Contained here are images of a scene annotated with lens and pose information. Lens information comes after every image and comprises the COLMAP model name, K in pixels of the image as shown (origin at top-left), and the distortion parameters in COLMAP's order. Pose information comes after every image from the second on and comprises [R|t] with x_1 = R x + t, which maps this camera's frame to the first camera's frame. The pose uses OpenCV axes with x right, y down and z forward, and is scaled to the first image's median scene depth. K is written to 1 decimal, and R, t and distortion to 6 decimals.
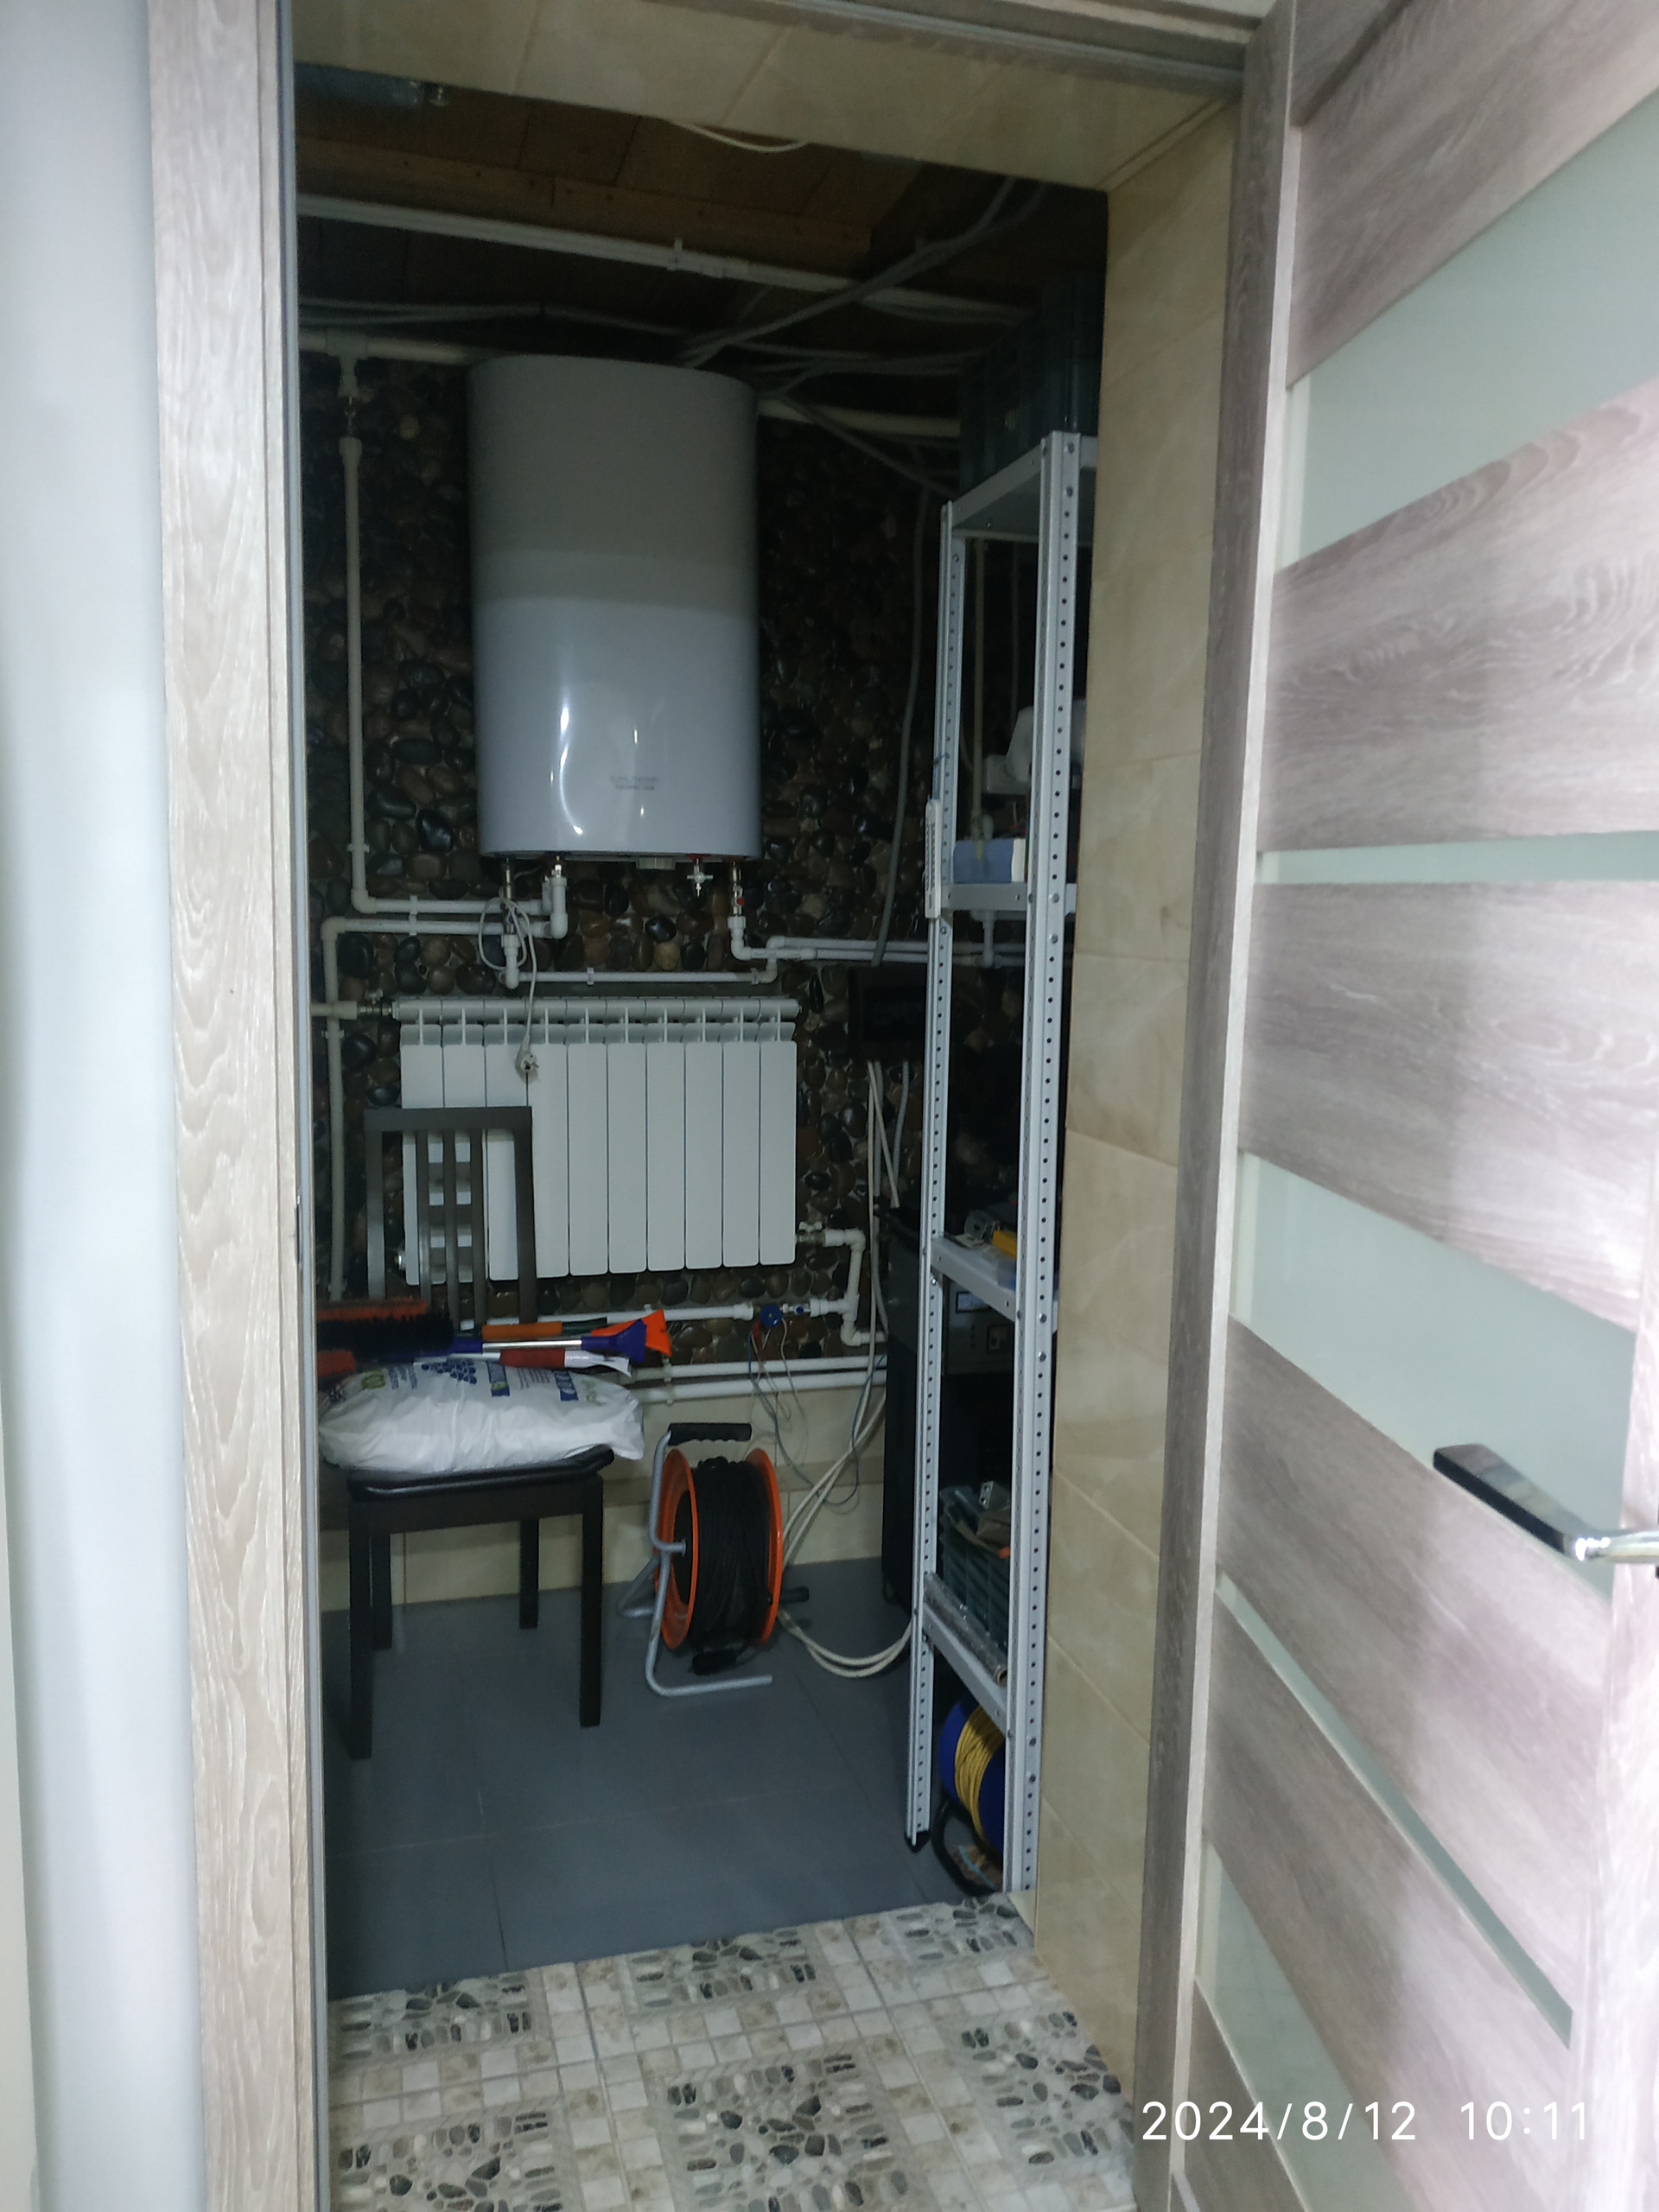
lens RADIAL K [[1602.6, 0, 821.8], [0, 1602.6, 1129.1], [0, 0, 1]] dist [0.019583, -0.030965]
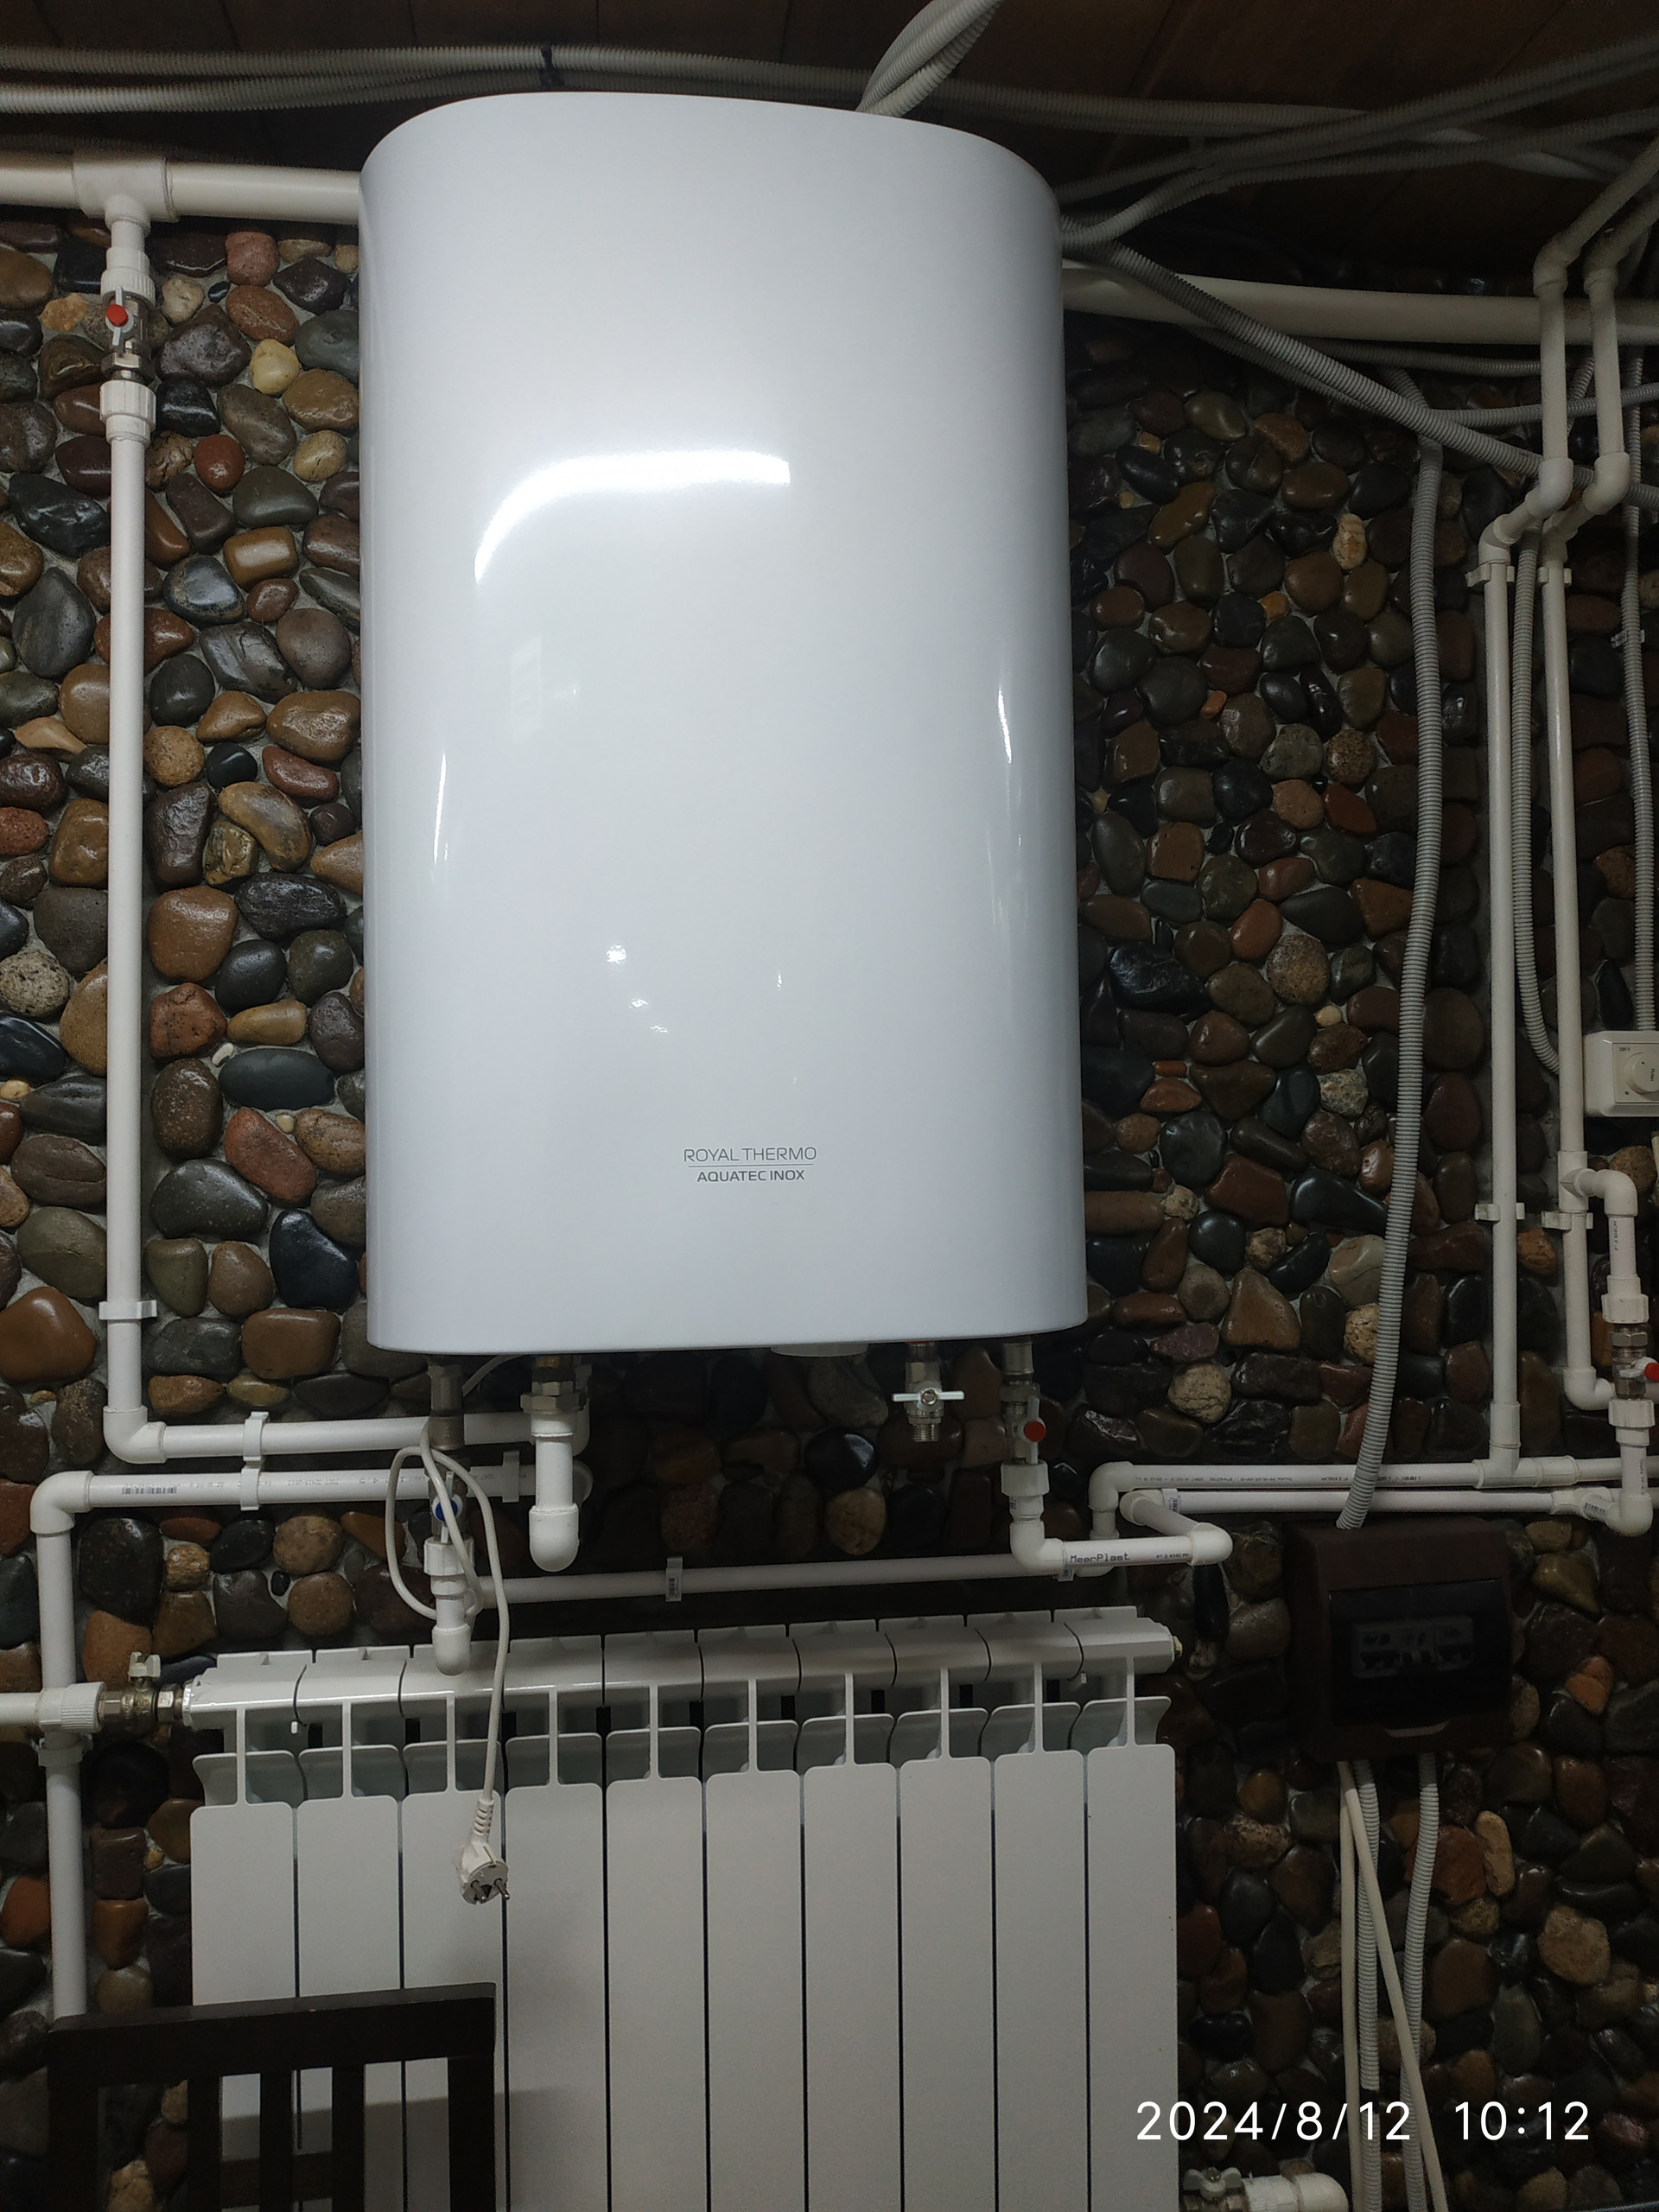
lens RADIAL K [[1602.6, 0, 838.3], [0, 1602.6, 1093.4], [0, 0, 1]] dist [0.019583, -0.030965]
pose [[0.988951, -0.021802, -0.146633, -0.039178], [0.000752, 0.989852, -0.142101, -0.168012], [0.148243, 0.140420, 0.978931, 0.598309]]
